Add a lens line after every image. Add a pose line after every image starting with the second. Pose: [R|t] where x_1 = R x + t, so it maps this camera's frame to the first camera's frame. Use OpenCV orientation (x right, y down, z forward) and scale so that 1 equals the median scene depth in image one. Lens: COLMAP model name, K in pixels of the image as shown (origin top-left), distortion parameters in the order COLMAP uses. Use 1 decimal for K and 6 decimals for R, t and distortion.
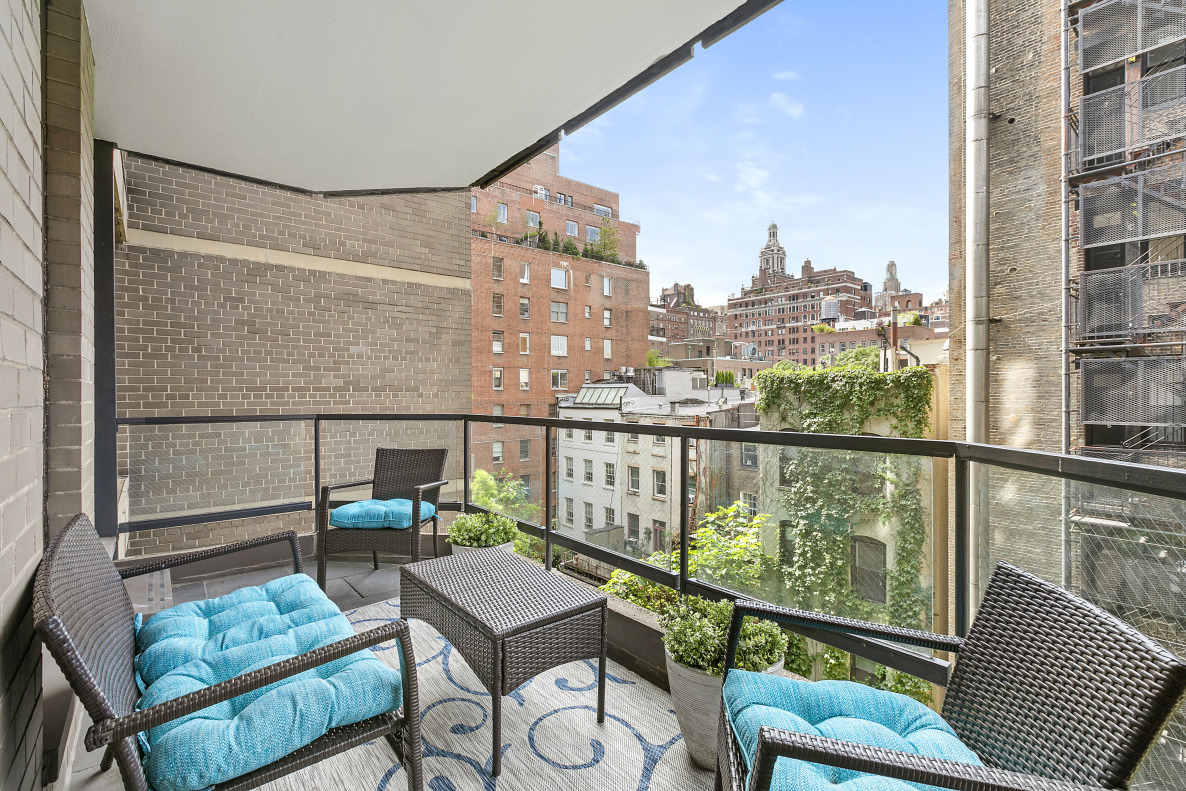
lens RADIAL K [[533.8, 0, 594.0], [0, 533.8, 392.3], [0, 0, 1]] dist [0.000251, 0.000033]
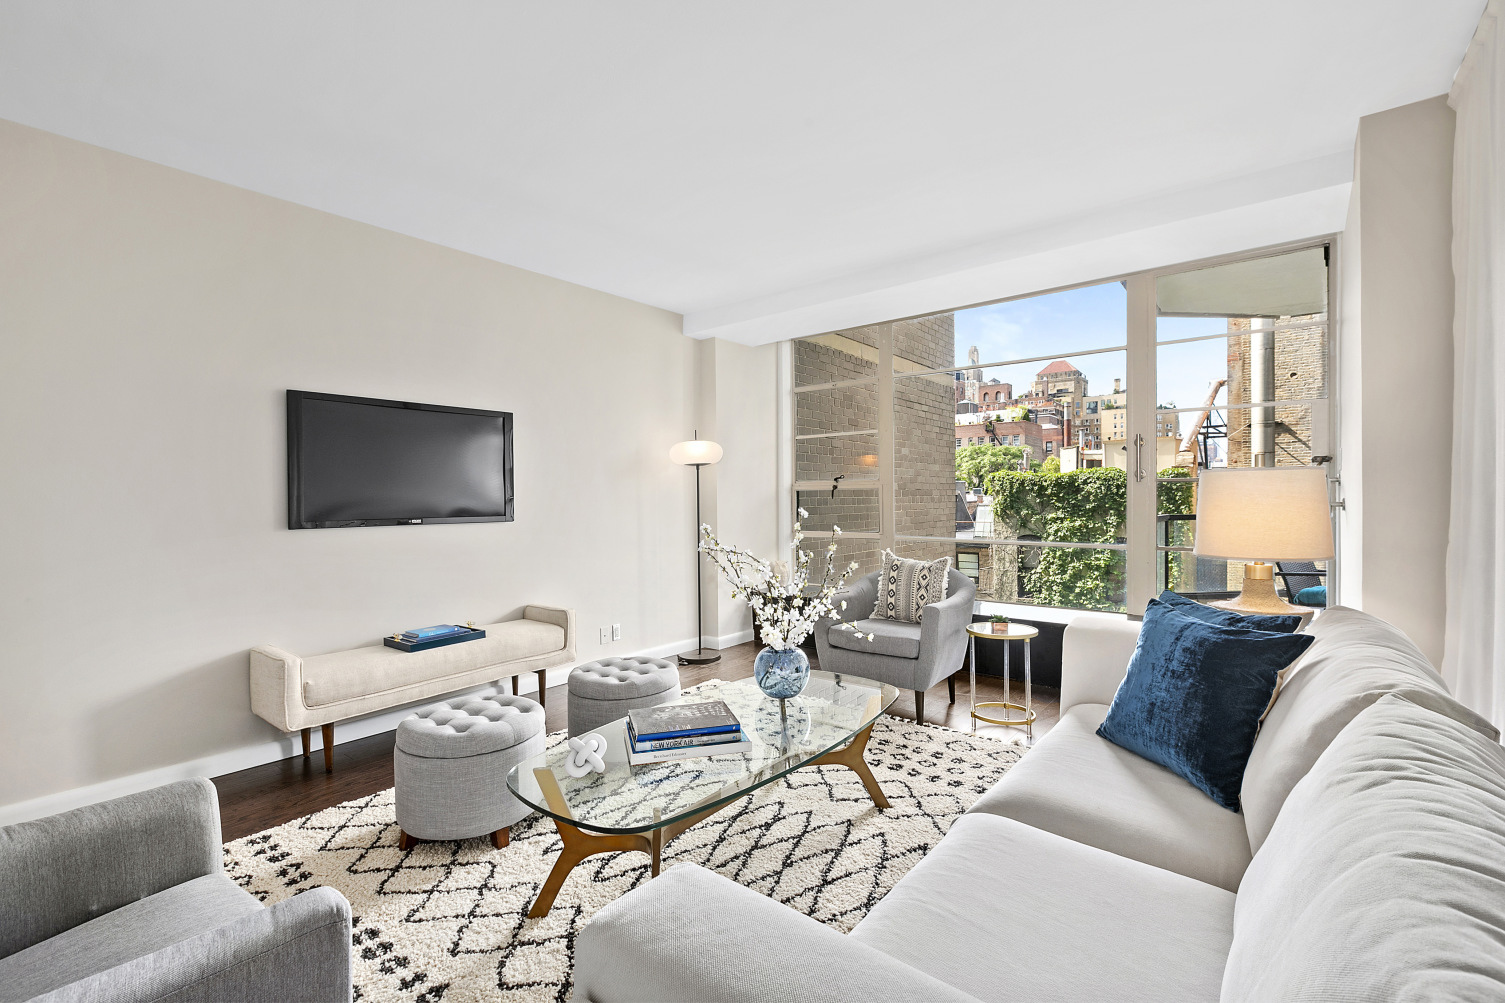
lens RADIAL K [[677.4, 0, 750.9], [0, 677.4, 504.1], [0, 0, 1]] dist [0.000251, 0.000033]
pose [[0.980480, -0.006632, 0.196508, -0.346136], [0.005064, 0.999951, 0.008482, 0.002337], [-0.196554, -0.007321, 0.980466, -0.049838]]
